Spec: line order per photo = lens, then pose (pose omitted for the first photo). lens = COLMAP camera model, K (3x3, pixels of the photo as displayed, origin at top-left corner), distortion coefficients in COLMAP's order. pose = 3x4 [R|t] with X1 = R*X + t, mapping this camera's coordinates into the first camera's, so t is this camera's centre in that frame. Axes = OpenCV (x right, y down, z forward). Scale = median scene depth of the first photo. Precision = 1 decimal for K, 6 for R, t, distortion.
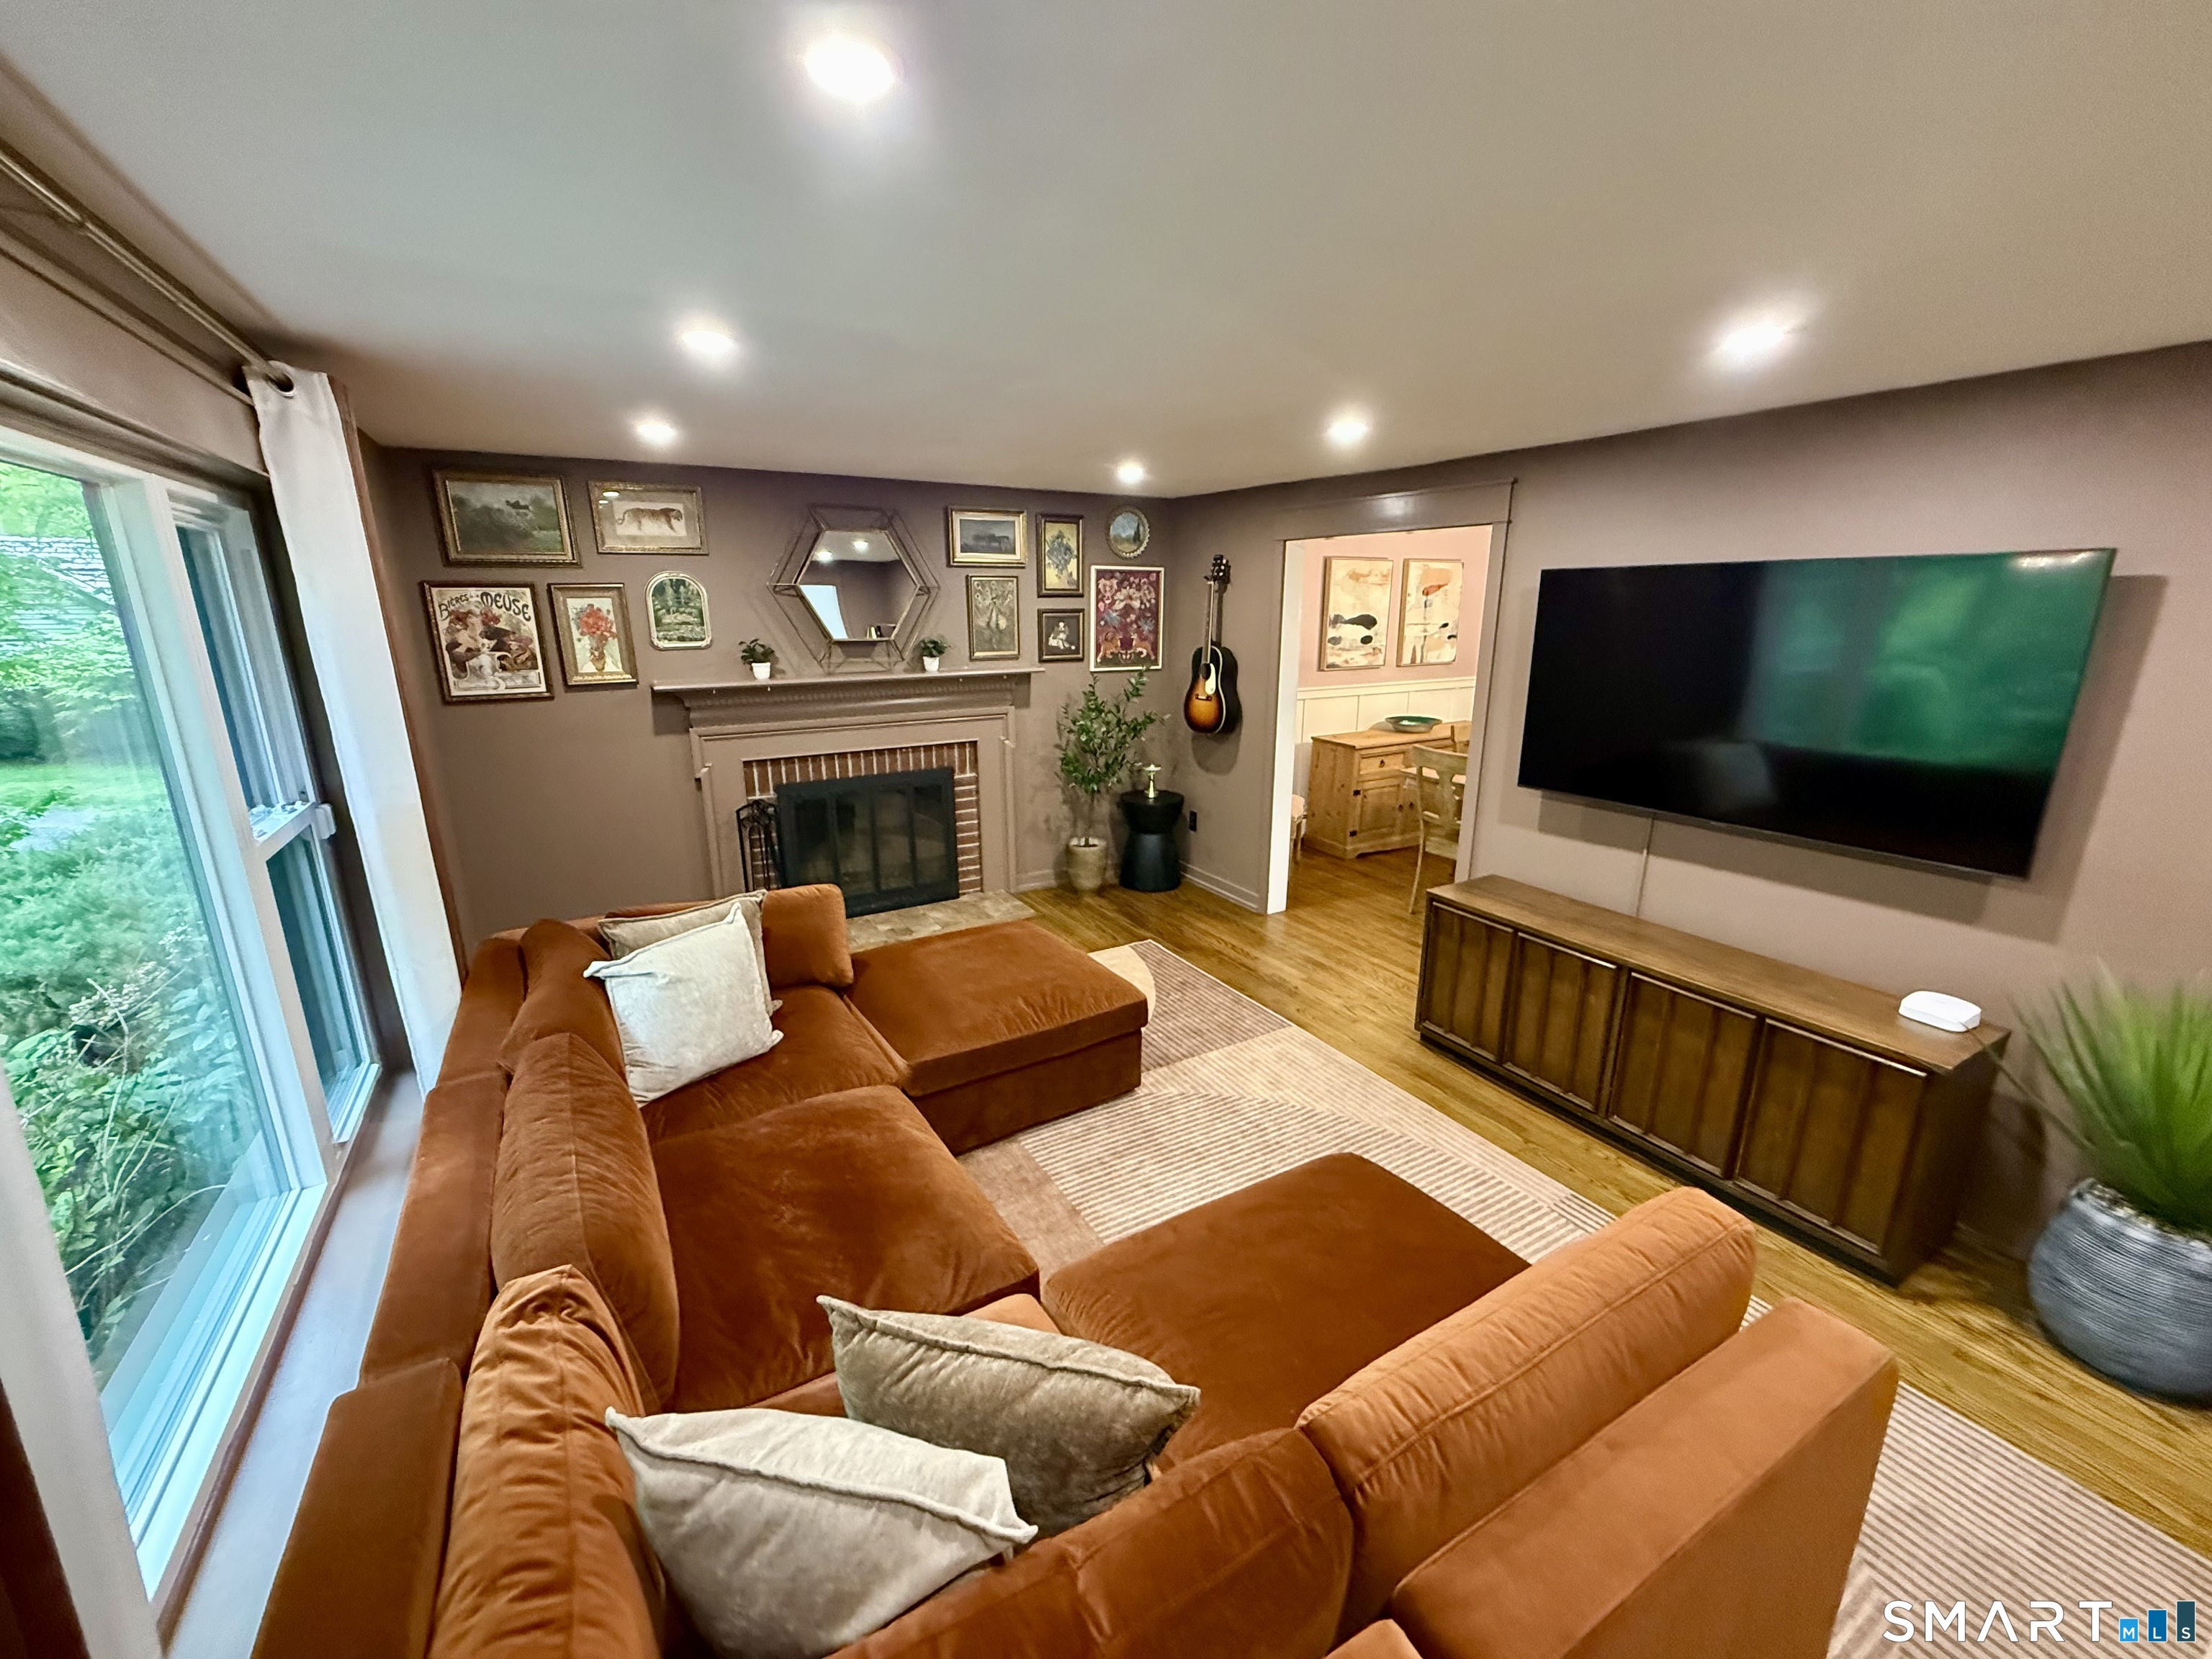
lens RADIAL K [[882.3, 0, 1098.7], [0, 882.3, 834.8], [0, 0, 1]] dist [0.000454, -0.000351]
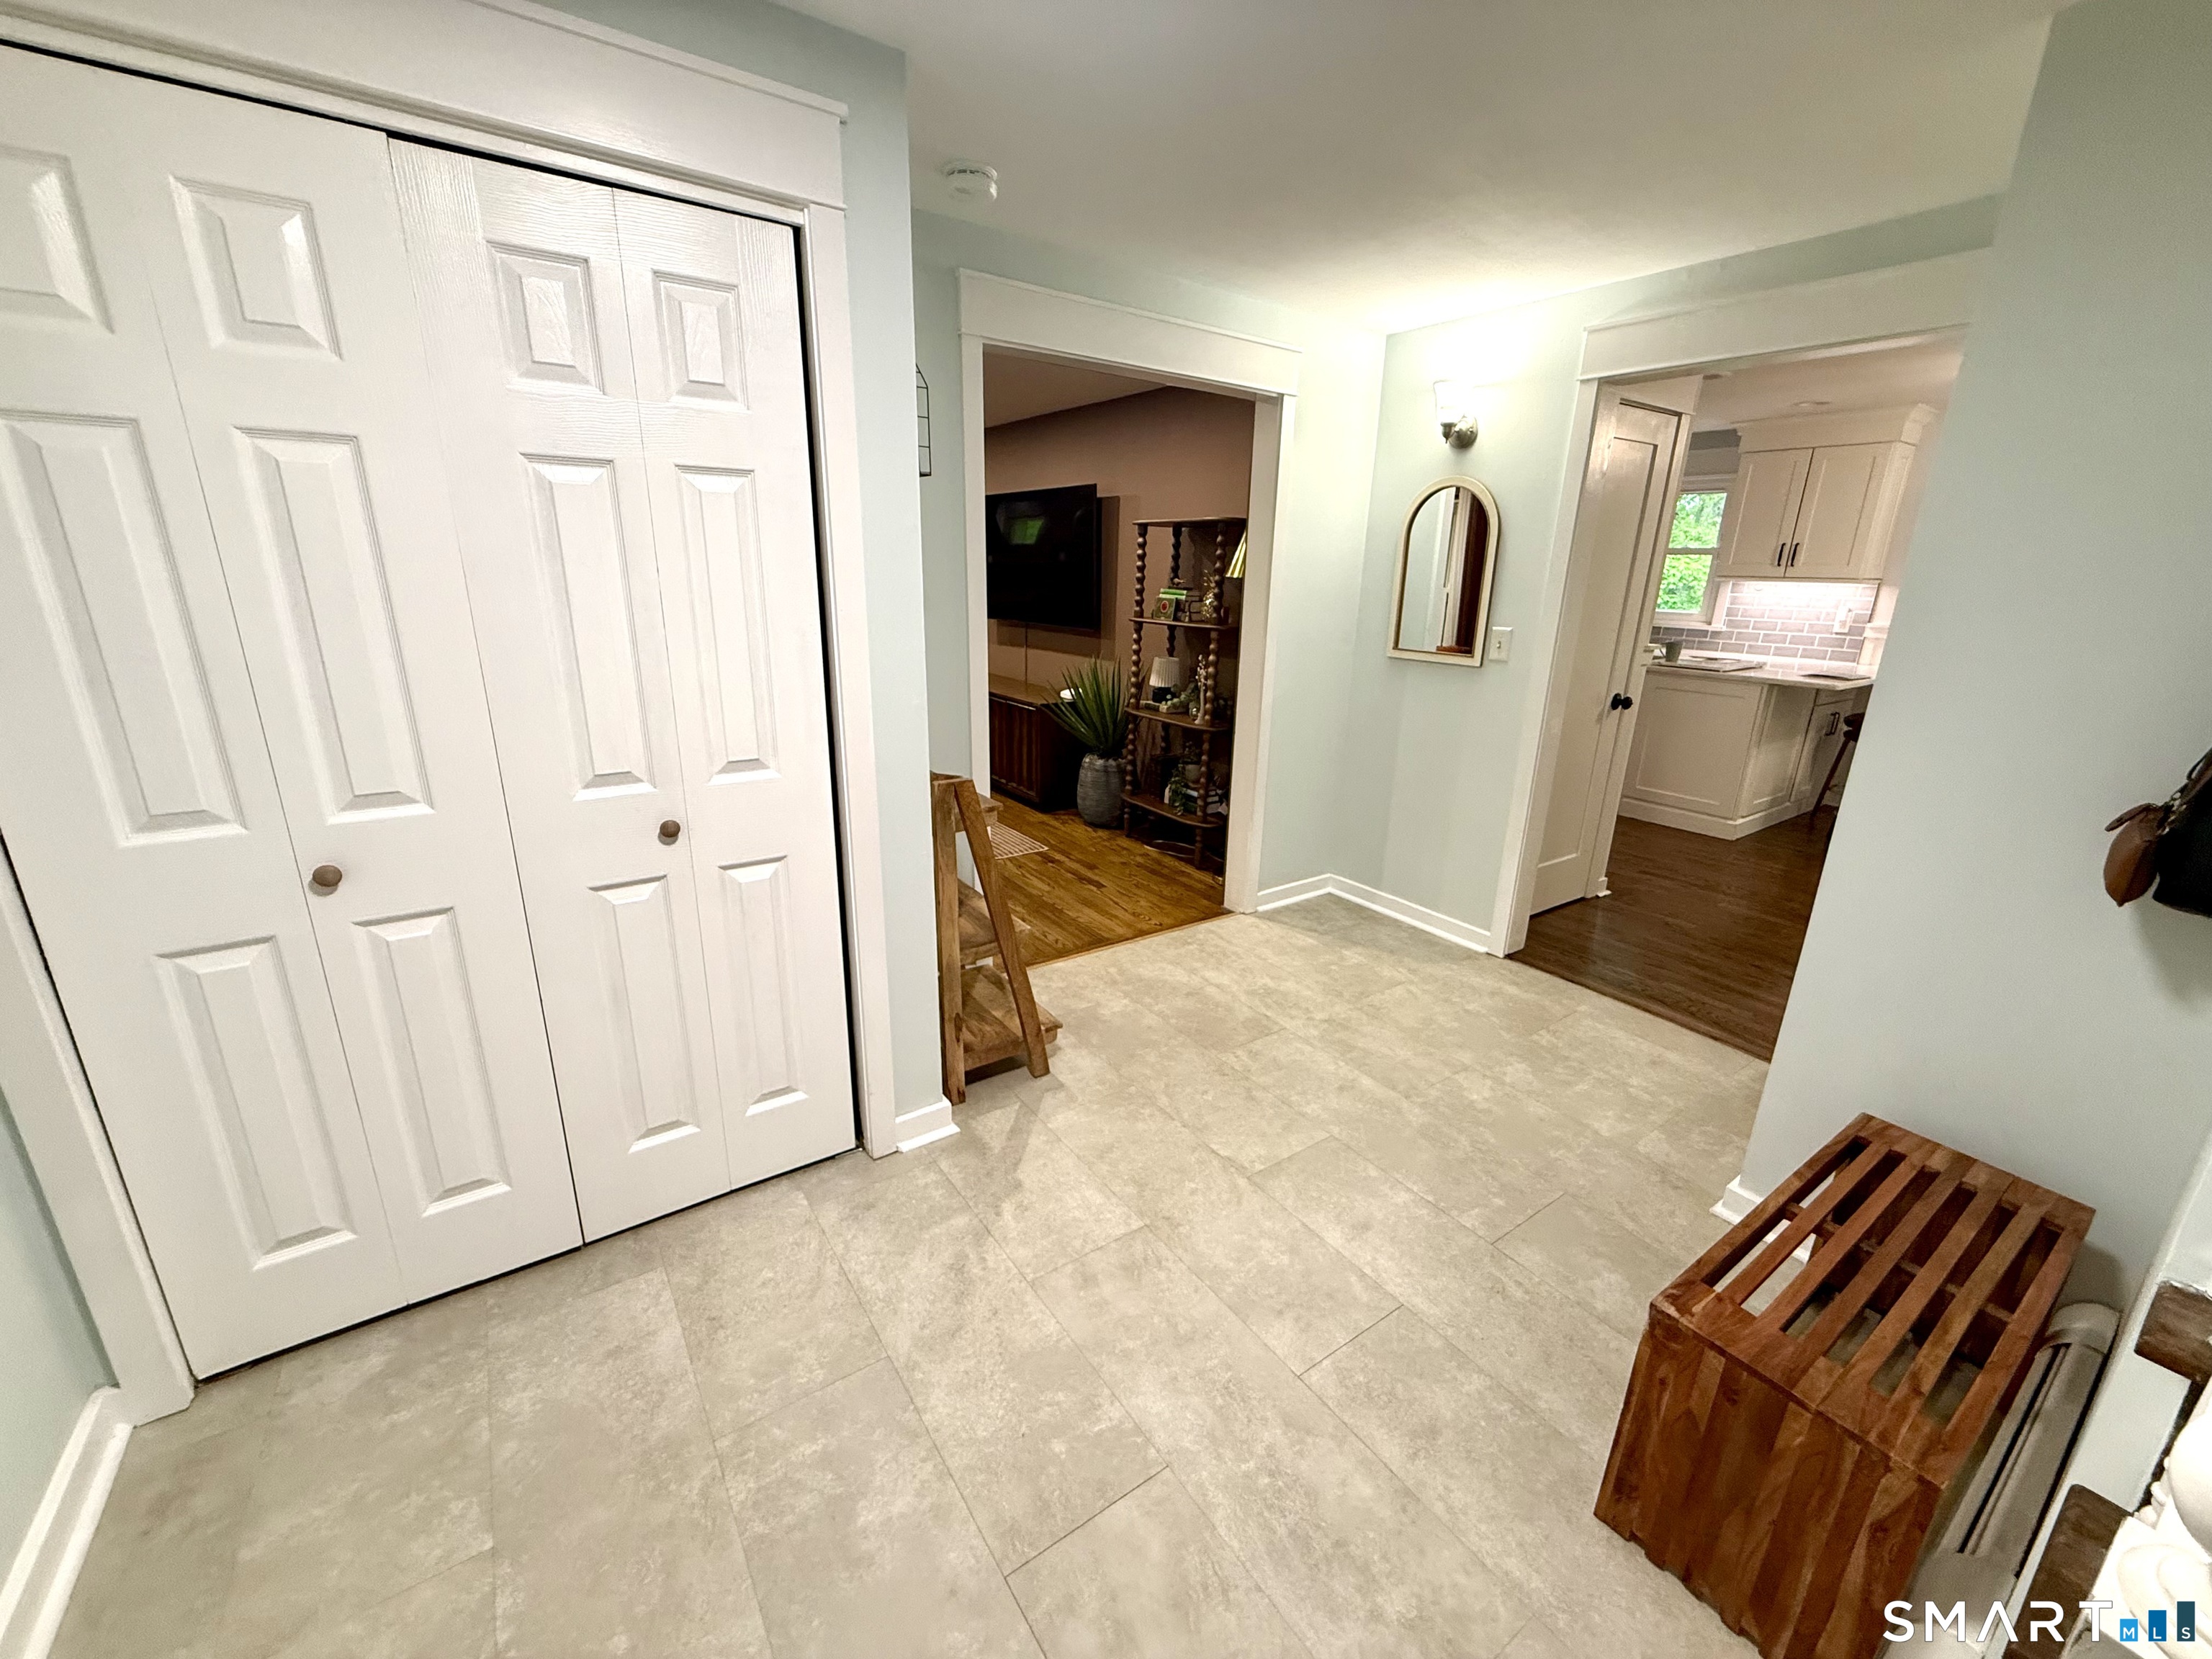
lens RADIAL K [[882.3, 0, 1107.0], [0, 882.3, 826.8], [0, 0, 1]] dist [0.000454, -0.000351]
pose [[0.996558, -0.001085, 0.082895, 0.397153], [-0.001572, 0.999487, 0.031981, 0.217893], [-0.082887, -0.032001, 0.996045, -0.590412]]
